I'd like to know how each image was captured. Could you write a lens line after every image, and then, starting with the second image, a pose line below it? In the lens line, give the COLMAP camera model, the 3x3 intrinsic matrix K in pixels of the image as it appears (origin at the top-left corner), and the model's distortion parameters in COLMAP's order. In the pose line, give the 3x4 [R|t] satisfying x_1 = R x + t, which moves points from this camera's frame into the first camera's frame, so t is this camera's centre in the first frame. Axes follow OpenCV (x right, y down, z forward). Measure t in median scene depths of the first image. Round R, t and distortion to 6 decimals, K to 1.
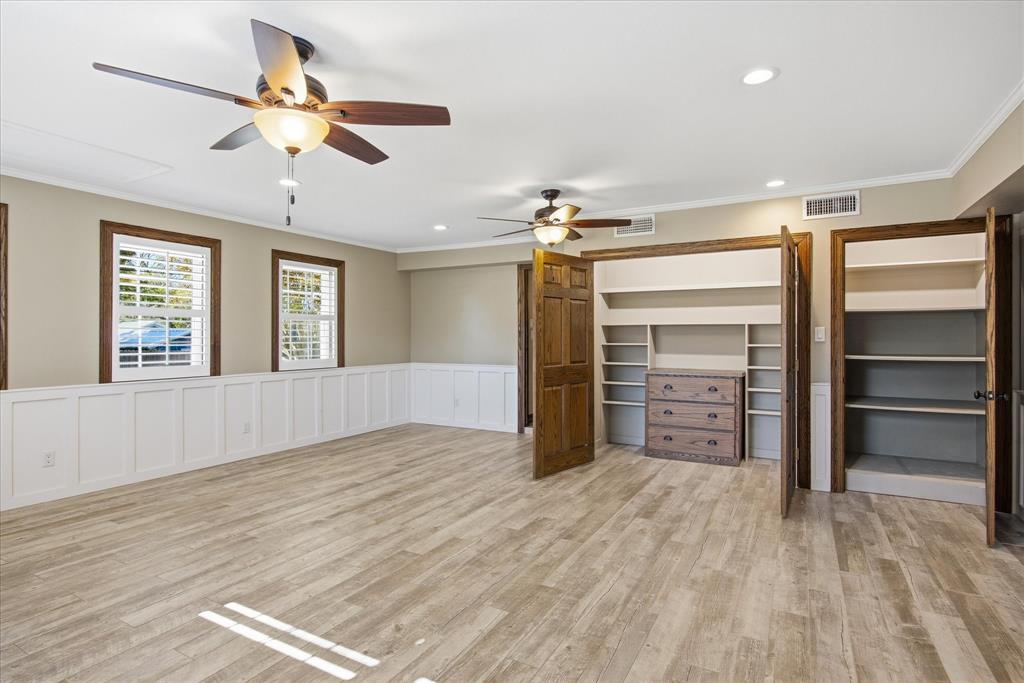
lens RADIAL K [[521.3, 0, 515.3], [0, 521.3, 337.6], [0, 0, 1]] dist [-0.015391, 0.000735]
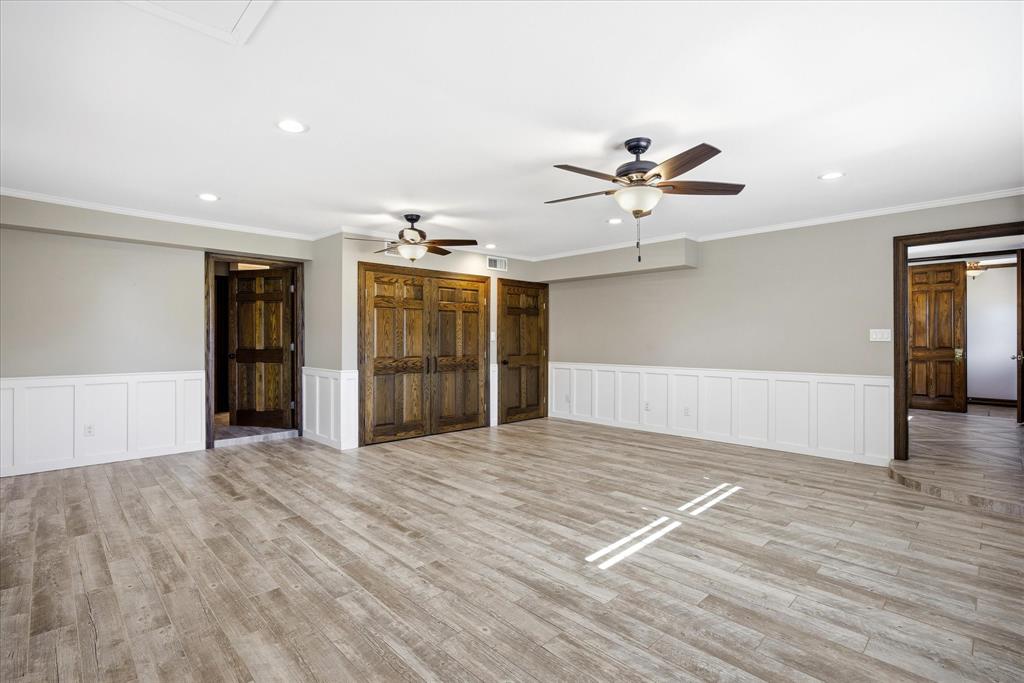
lens RADIAL K [[472.2, 0, 510.9], [0, 472.2, 341.0], [0, 0, 1]] dist [-0.017603, 0.000354]
pose [[0.293746, -0.003830, 0.955876, -1.323498], [-0.006034, 0.999965, 0.005861, -0.001689], [-0.955864, -0.007489, 0.293713, 0.681649]]
